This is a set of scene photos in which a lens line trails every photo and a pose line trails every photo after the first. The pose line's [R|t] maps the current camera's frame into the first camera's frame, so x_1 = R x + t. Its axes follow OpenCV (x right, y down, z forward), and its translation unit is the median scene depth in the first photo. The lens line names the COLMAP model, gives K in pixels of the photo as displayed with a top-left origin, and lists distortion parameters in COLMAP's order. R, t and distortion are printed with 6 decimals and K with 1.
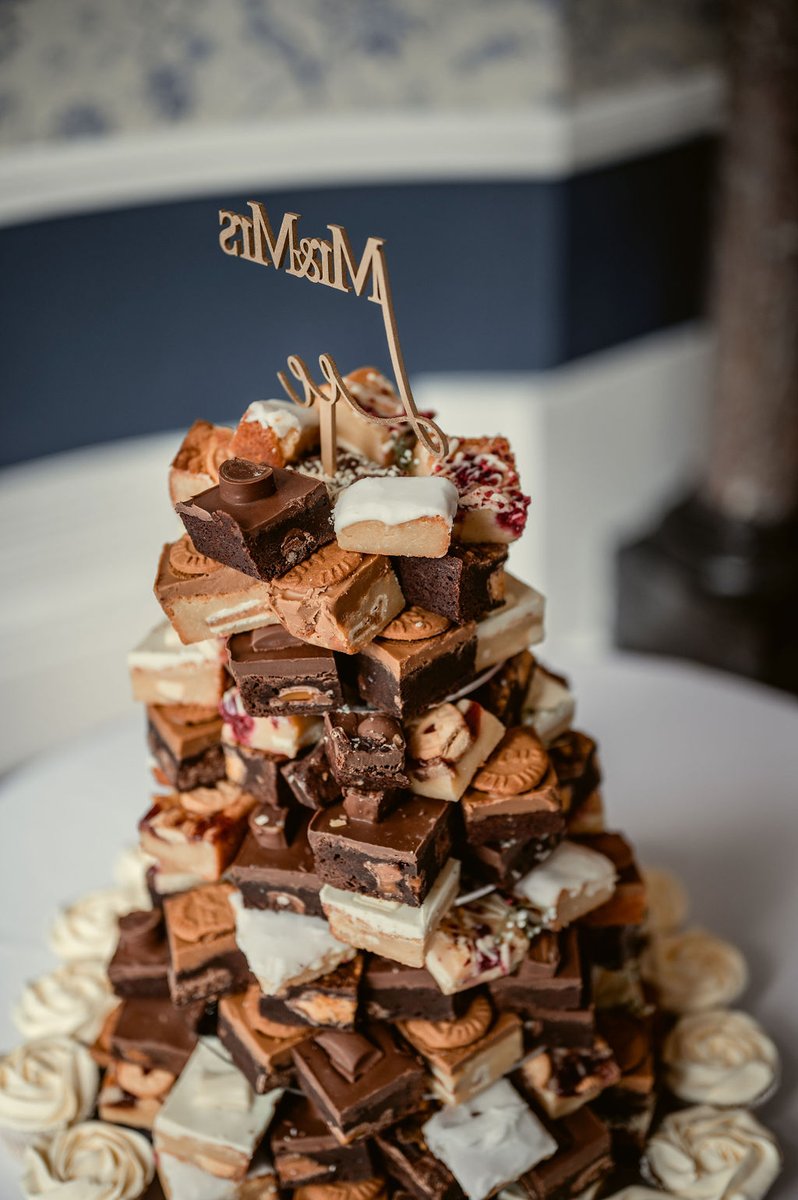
lens RADIAL K [[1635.7, 0, 399.0], [0, 1635.7, 600.0], [0, 0, 1]] dist [-0.039718, -0.133868]
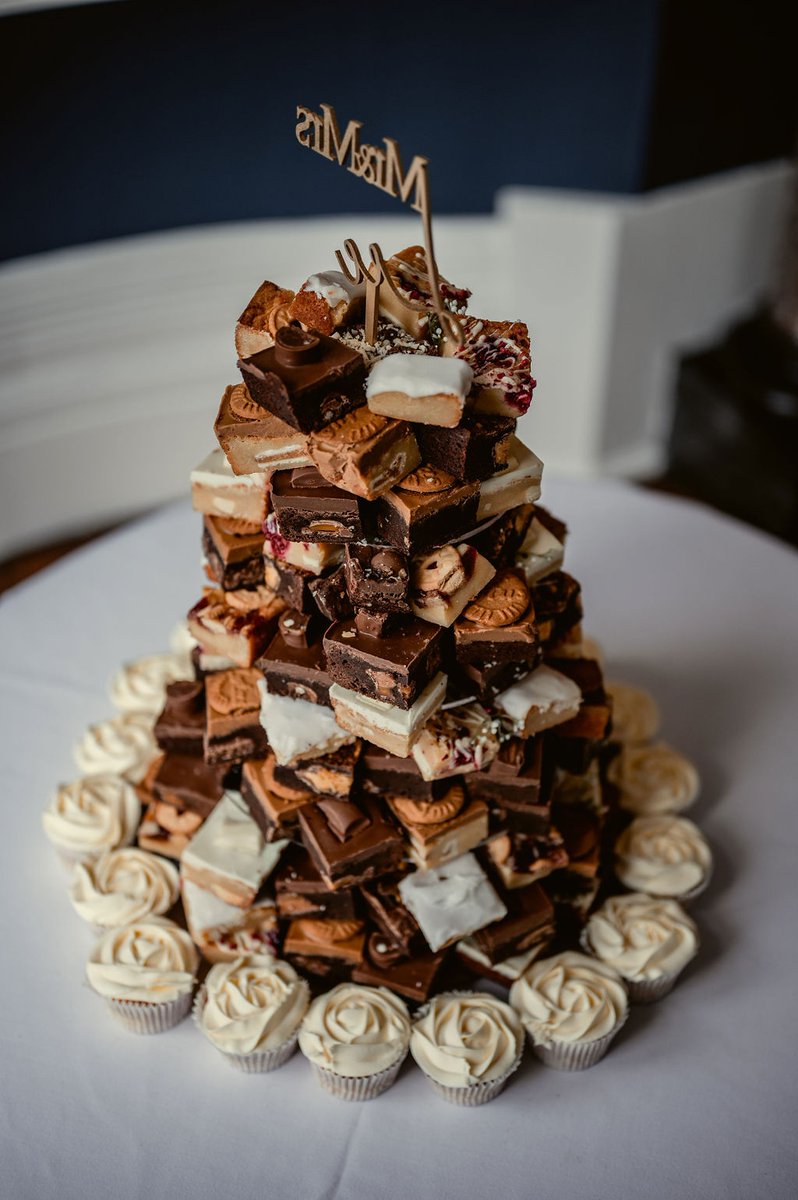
lens RADIAL K [[1635.7, 0, 399.0], [0, 1635.7, 600.0], [0, 0, 1]] dist [-0.039718, -0.133868]
pose [[0.993270, 0.106608, -0.045277, 0.048805], [-0.098670, 0.983556, 0.151267, -0.071346], [0.060658, -0.145781, 0.987455, -0.180115]]
